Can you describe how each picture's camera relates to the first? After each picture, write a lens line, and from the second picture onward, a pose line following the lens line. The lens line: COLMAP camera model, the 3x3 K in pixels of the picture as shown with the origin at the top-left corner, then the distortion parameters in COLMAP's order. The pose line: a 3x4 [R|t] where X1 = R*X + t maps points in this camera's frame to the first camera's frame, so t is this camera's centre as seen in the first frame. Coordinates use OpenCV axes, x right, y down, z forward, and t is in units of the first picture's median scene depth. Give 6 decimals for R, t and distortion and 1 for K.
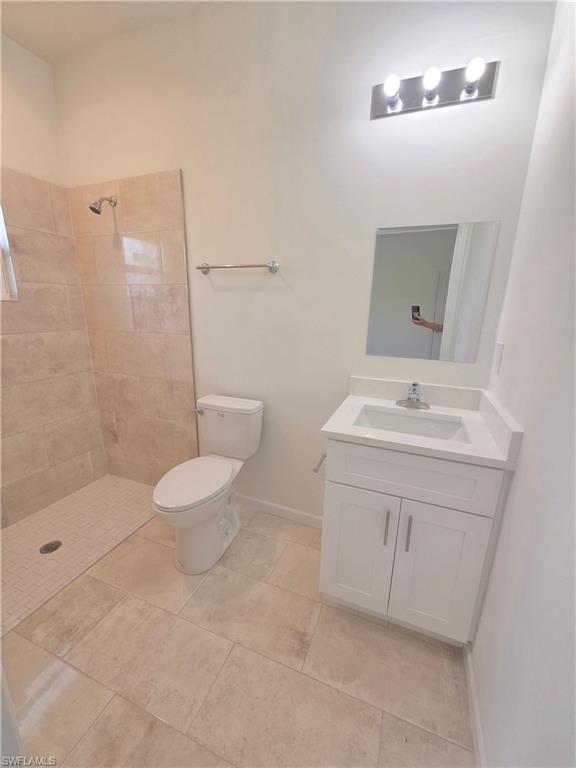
lens RADIAL K [[313.6, 0, 288.0], [0, 313.6, 384.0], [0, 0, 1]] dist [0.001058, 0.000161]
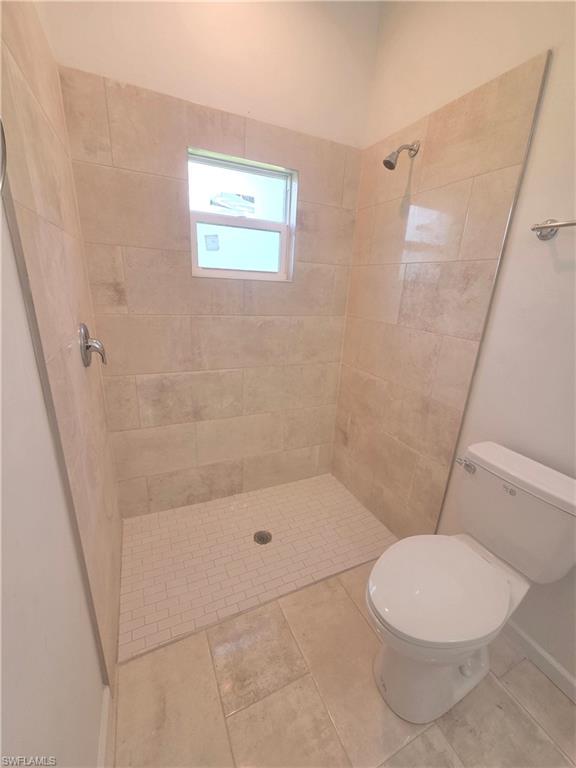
lens RADIAL K [[313.6, 0, 288.0], [0, 313.6, 384.0], [0, 0, 1]] dist [0.001058, 0.000161]
pose [[0.727572, 0.229578, -0.646477, -0.158098], [-0.207199, 0.971873, 0.111942, -0.059755], [0.653994, 0.052503, 0.754676, 0.258391]]
